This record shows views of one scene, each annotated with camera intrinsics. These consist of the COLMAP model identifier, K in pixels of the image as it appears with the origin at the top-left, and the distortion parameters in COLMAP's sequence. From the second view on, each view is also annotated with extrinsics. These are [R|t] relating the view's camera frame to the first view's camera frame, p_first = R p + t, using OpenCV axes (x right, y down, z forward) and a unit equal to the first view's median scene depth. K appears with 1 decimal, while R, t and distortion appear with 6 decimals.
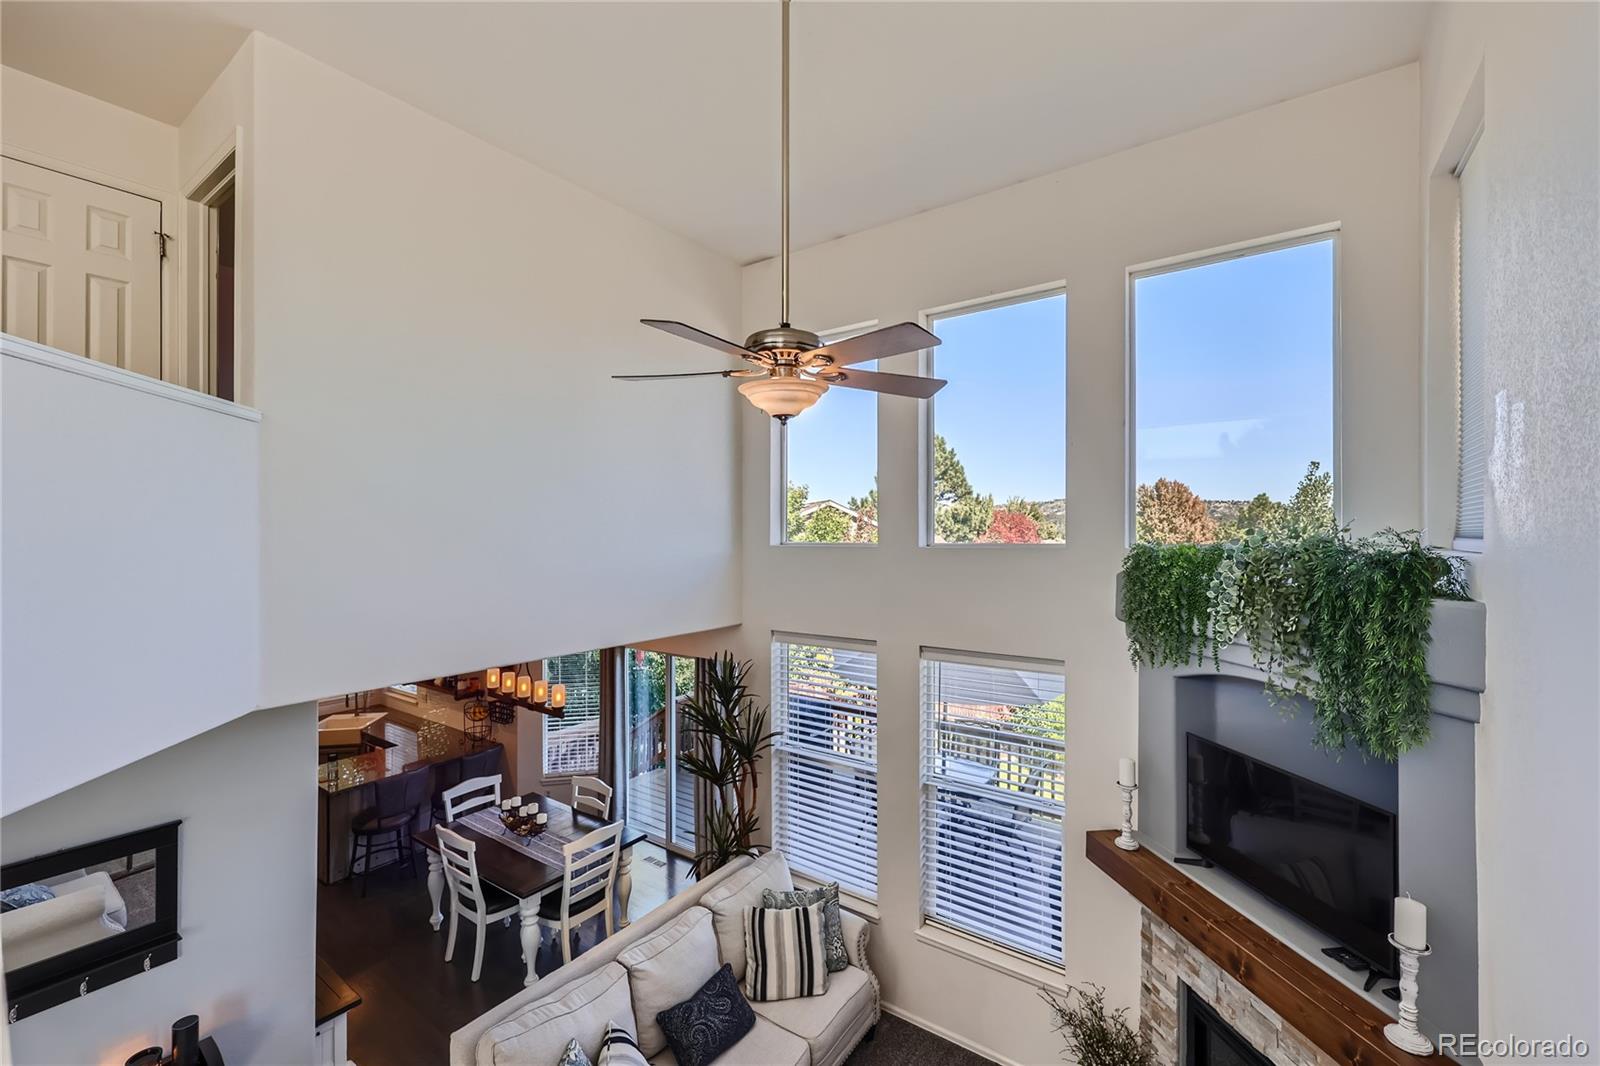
lens RADIAL K [[667.3, 0, 800.0], [0, 667.3, 533.0], [0, 0, 1]] dist [0.000486, 0.000168]
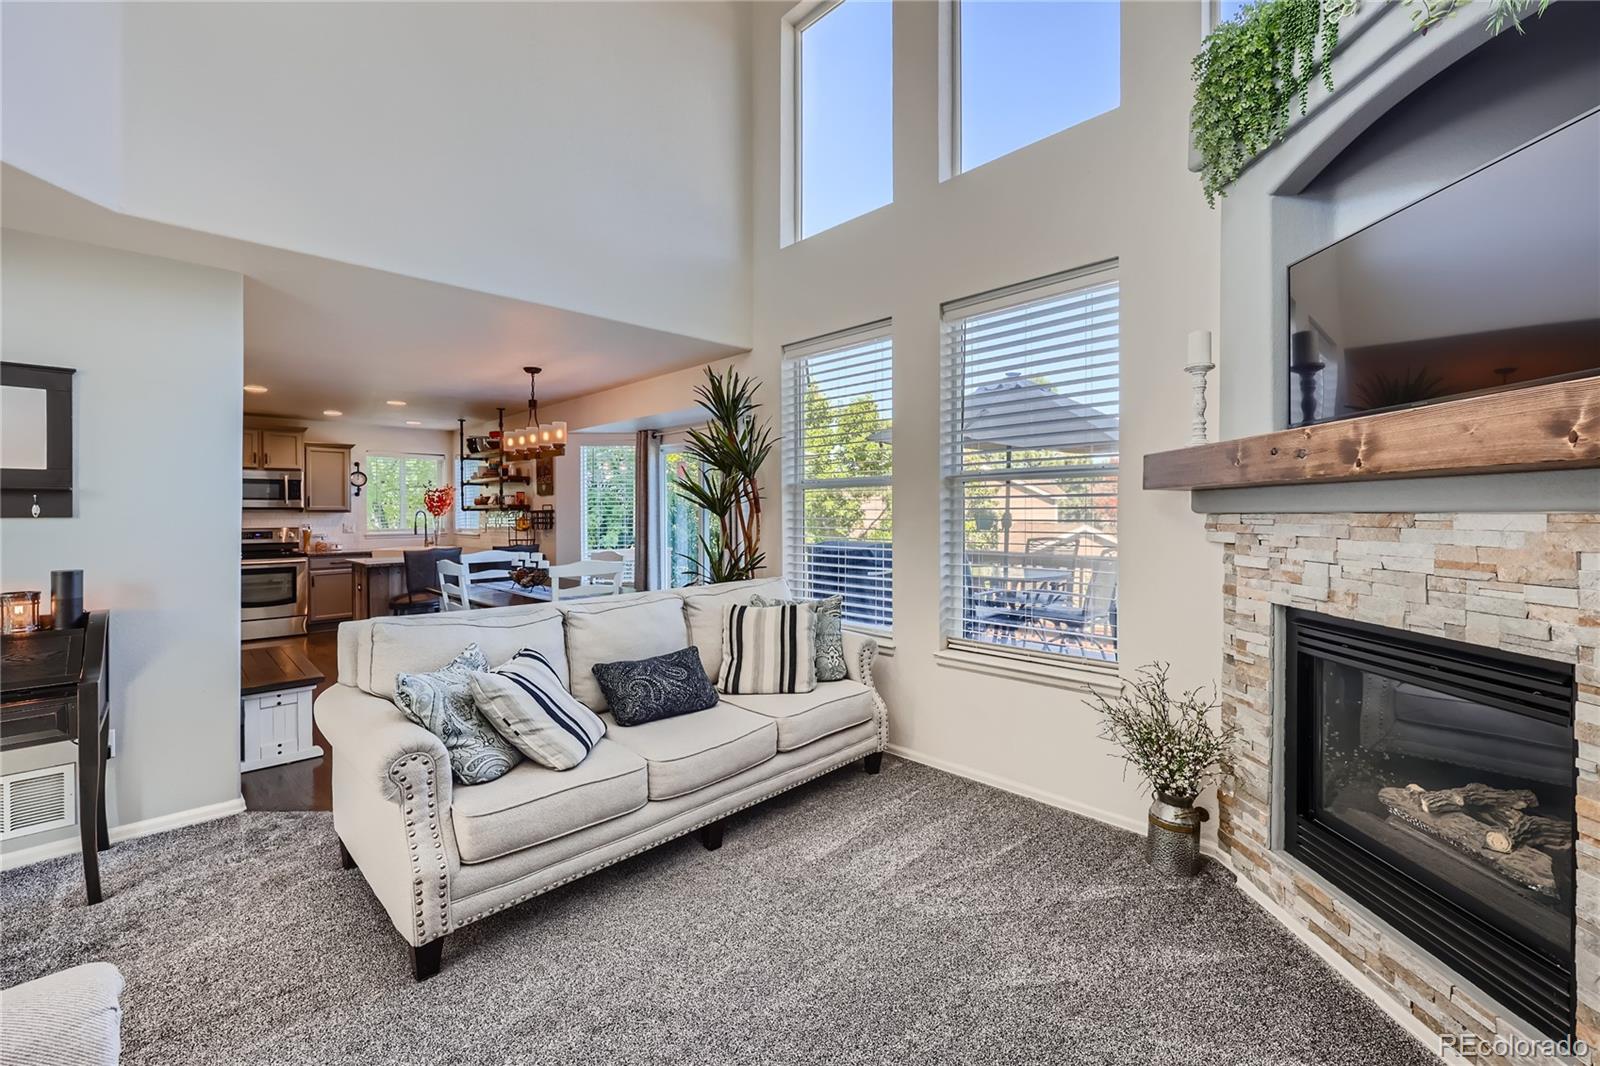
lens RADIAL K [[661.1, 0, 798.5], [0, 661.1, 512.6], [0, 0, 1]] dist [0.000519, 0.000201]
pose [[0.985819, 0.001780, -0.167801, 0.151959], [-0.000895, 0.999985, 0.005346, 0.440314], [0.167808, -0.005120, 0.985806, 0.185573]]
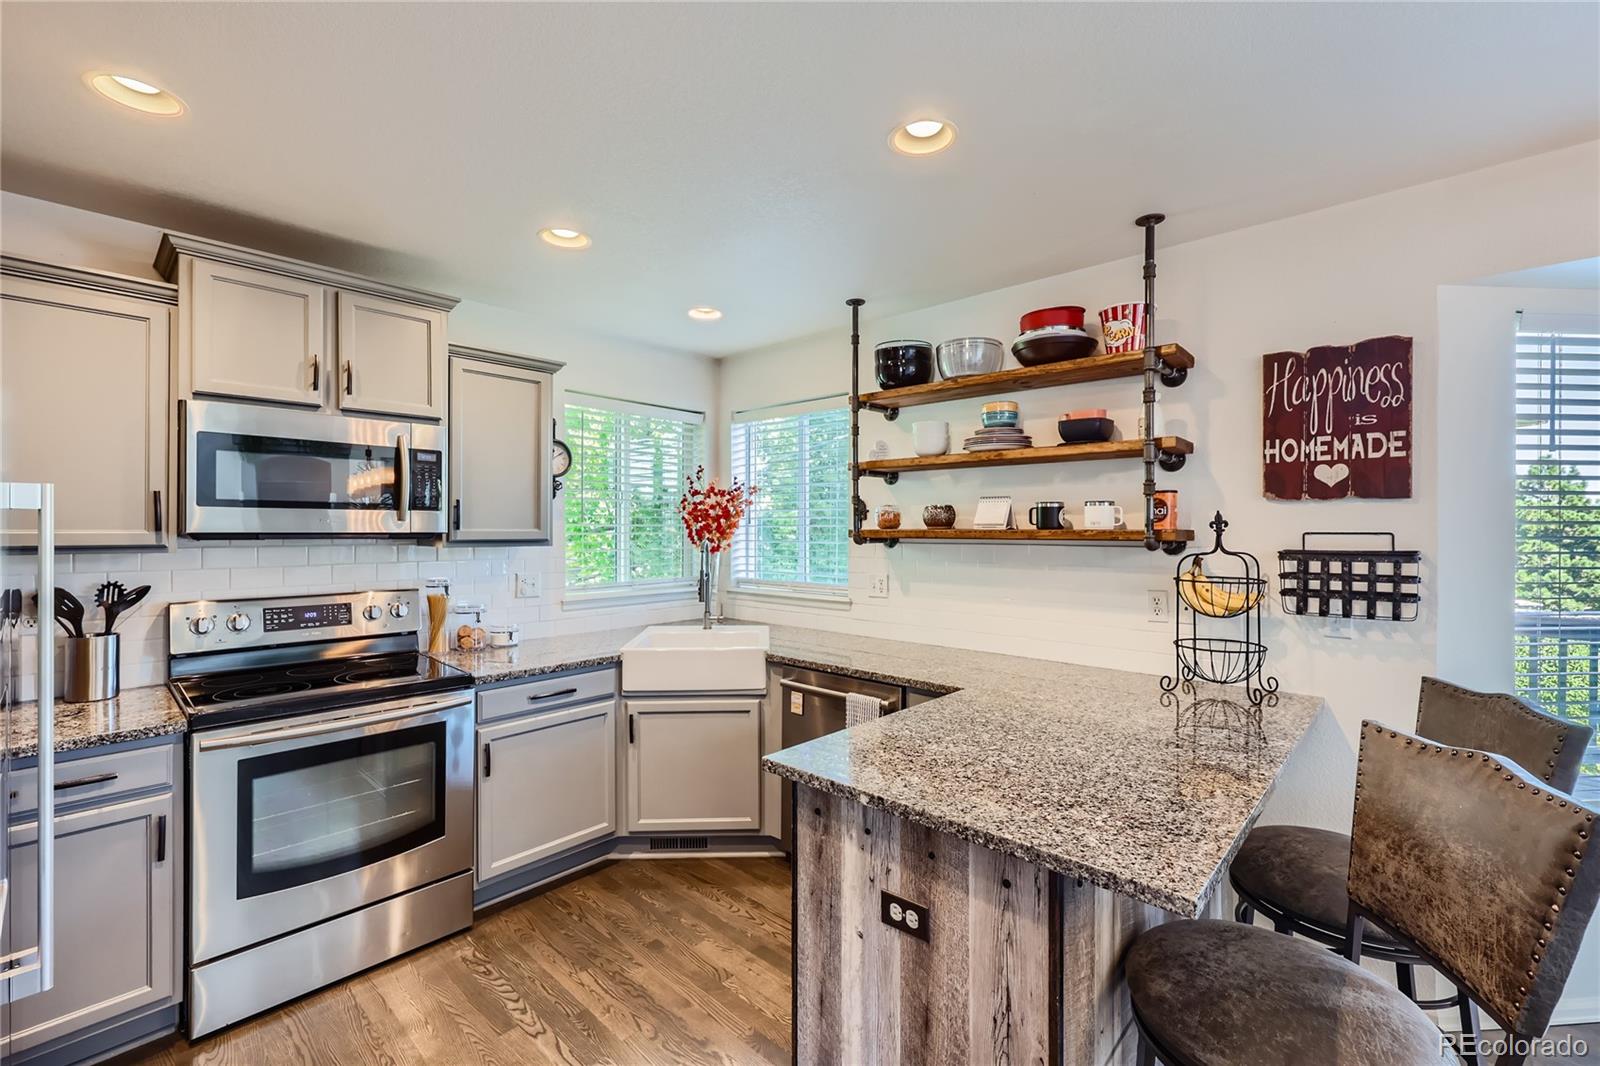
lens RADIAL K [[682.5, 0, 800.0], [0, 682.5, 533.0], [0, 0, 1]] dist [0.000092, 0.000425]
pose [[0.992328, 0.009097, -0.123300, -1.126358], [-0.008425, 0.999947, 0.005971, 0.430607], [0.123348, -0.004886, 0.992351, 1.187249]]
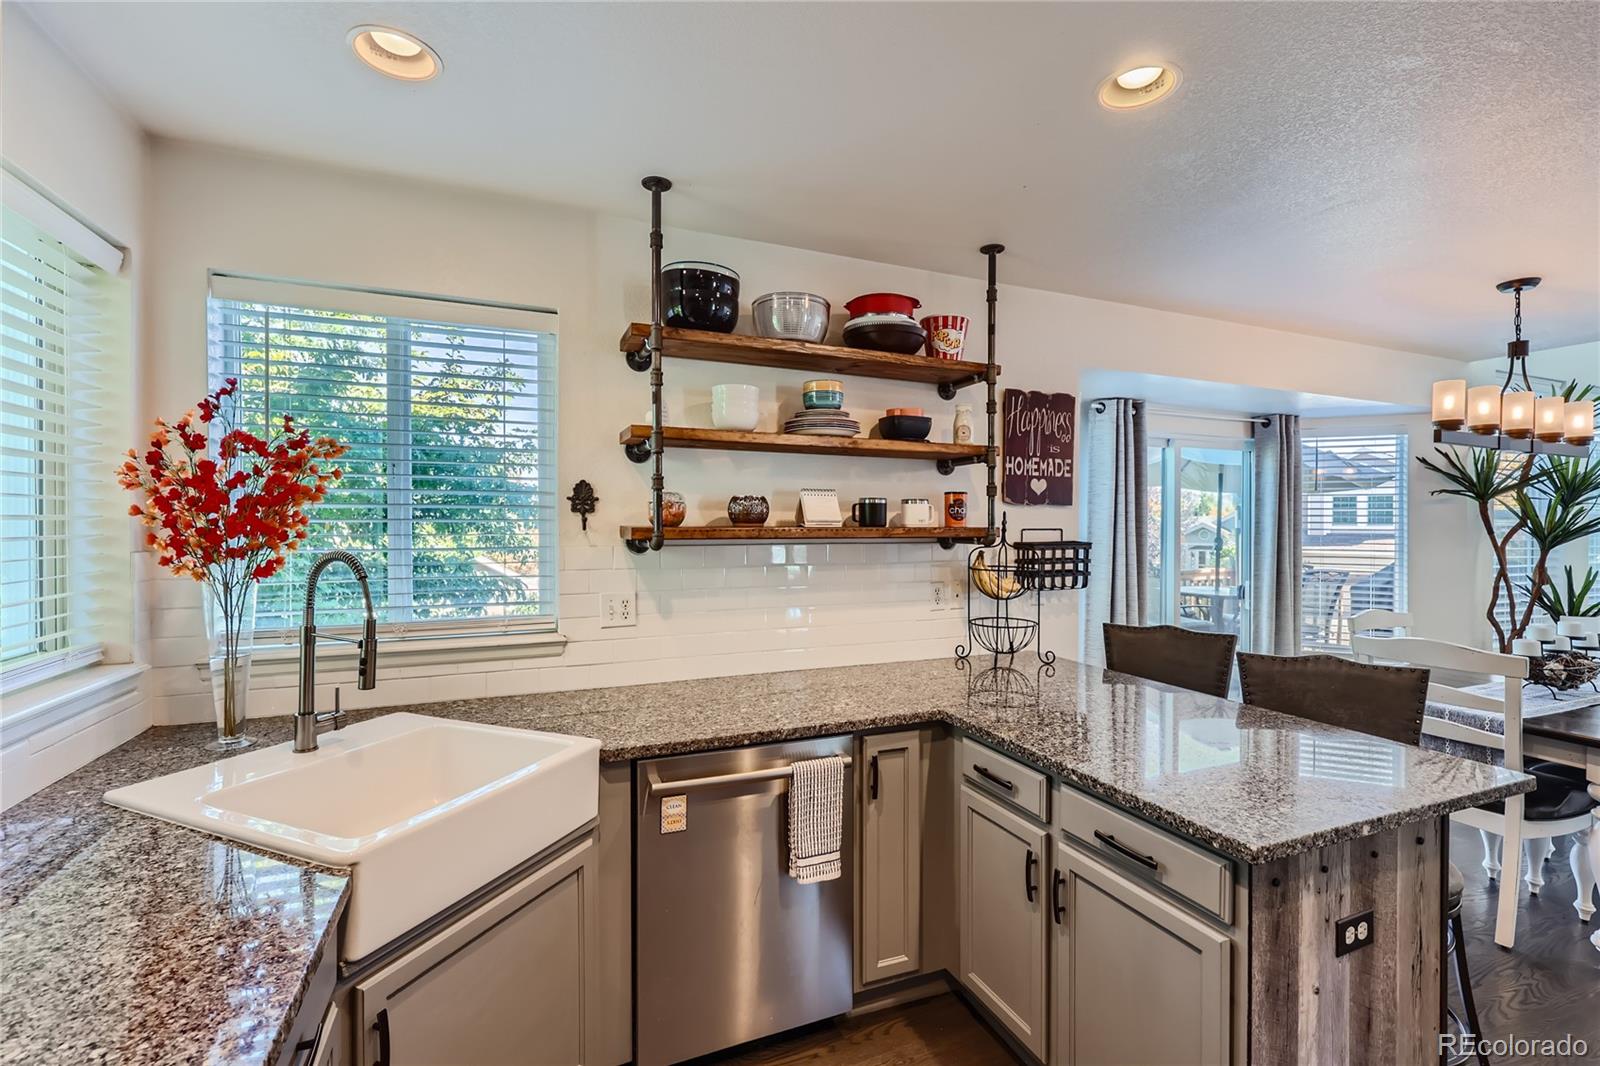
lens RADIAL K [[694.7, 0, 800.0], [0, 694.7, 533.0], [0, 0, 1]] dist [-0.002950, -0.000270]
pose [[0.522935, -0.001534, 0.852371, -1.542154], [-0.004371, 0.999980, 0.004482, 0.432241], [-0.852361, -0.006070, 0.522918, 1.592264]]
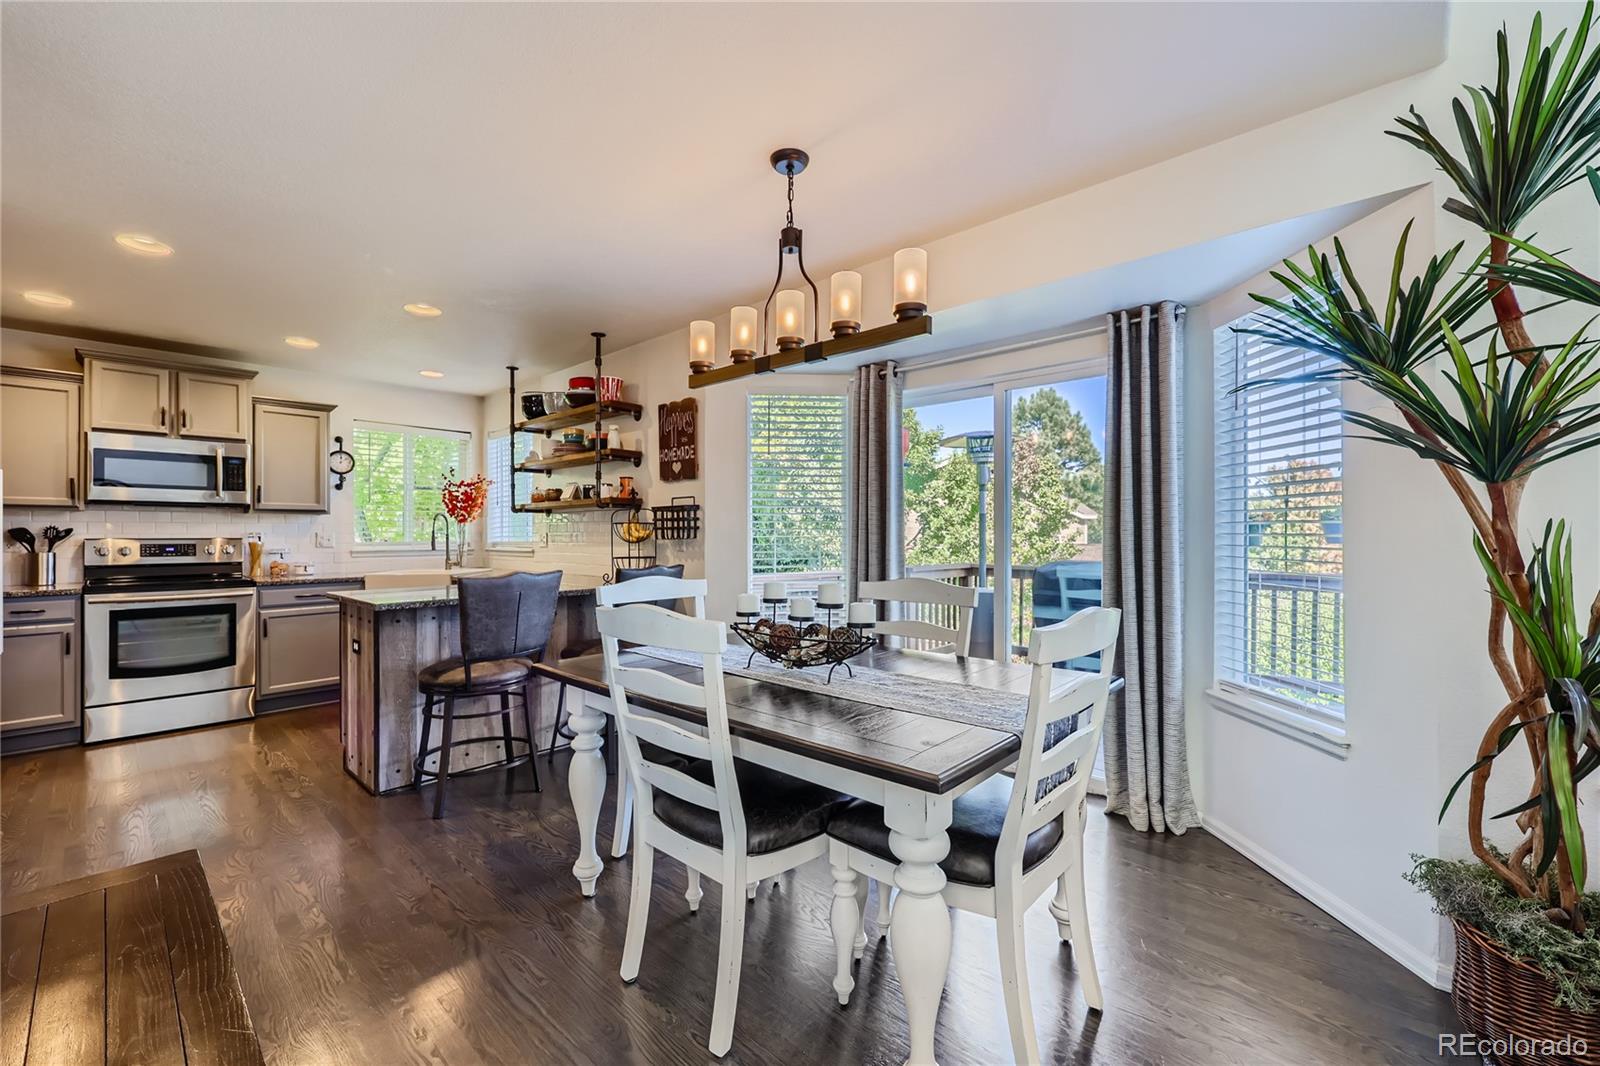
lens RADIAL K [[655.2, 0, 800.0], [0, 655.2, 533.0], [0, 0, 1]] dist [-0.001227, -0.000024]
pose [[0.992761, 0.003170, -0.120067, -0.480923], [-0.003245, 0.999995, -0.000429, 0.484031], [0.120065, 0.000816, 0.992766, 0.802590]]
